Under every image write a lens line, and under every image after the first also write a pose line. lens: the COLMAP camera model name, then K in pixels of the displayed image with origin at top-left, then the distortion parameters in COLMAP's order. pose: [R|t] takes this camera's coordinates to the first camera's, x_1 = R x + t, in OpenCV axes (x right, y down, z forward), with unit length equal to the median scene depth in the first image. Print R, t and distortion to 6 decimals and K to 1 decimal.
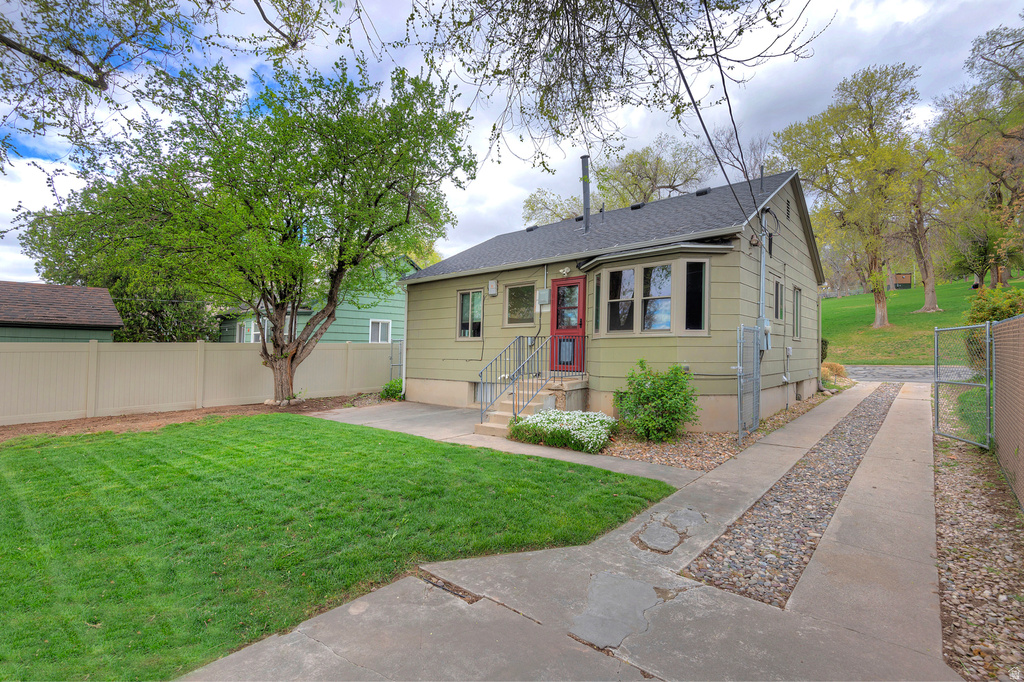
lens RADIAL K [[484.4, 0, 517.3], [0, 484.4, 341.0], [0, 0, 1]] dist [0.016071, -0.007803]
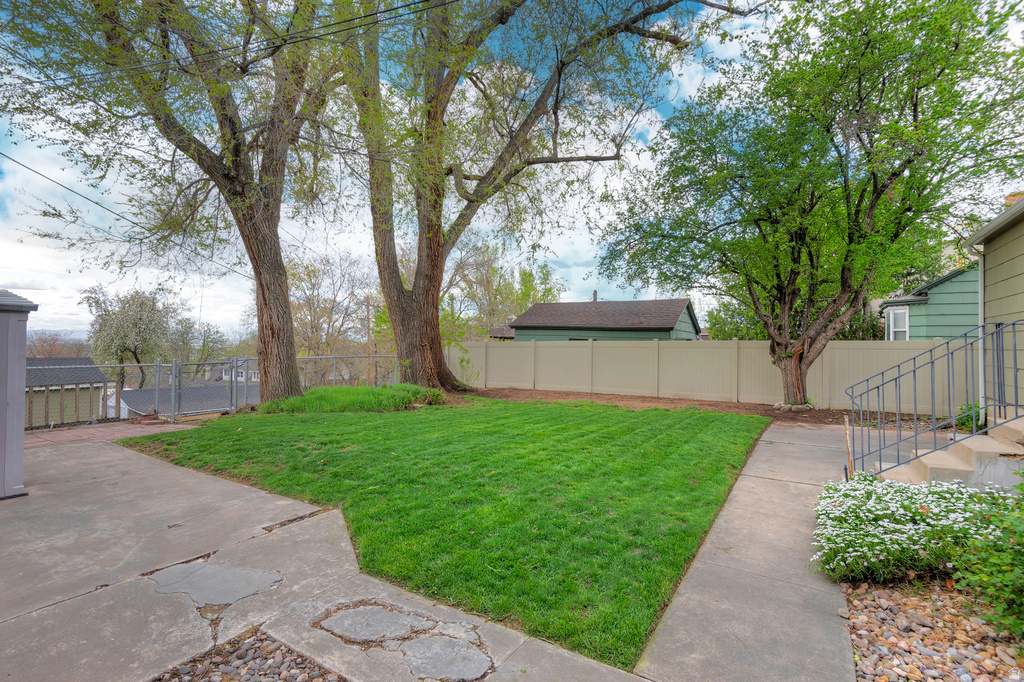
lens RADIAL K [[484.4, 0, 506.9], [0, 484.4, 319.6], [0, 0, 1]] dist [0.016071, -0.007803]
pose [[0.125024, -0.048789, -0.990953, 0.391578], [0.006236, 0.998809, -0.048389, 0.007365], [0.992134, -0.000130, 0.125179, 0.430248]]
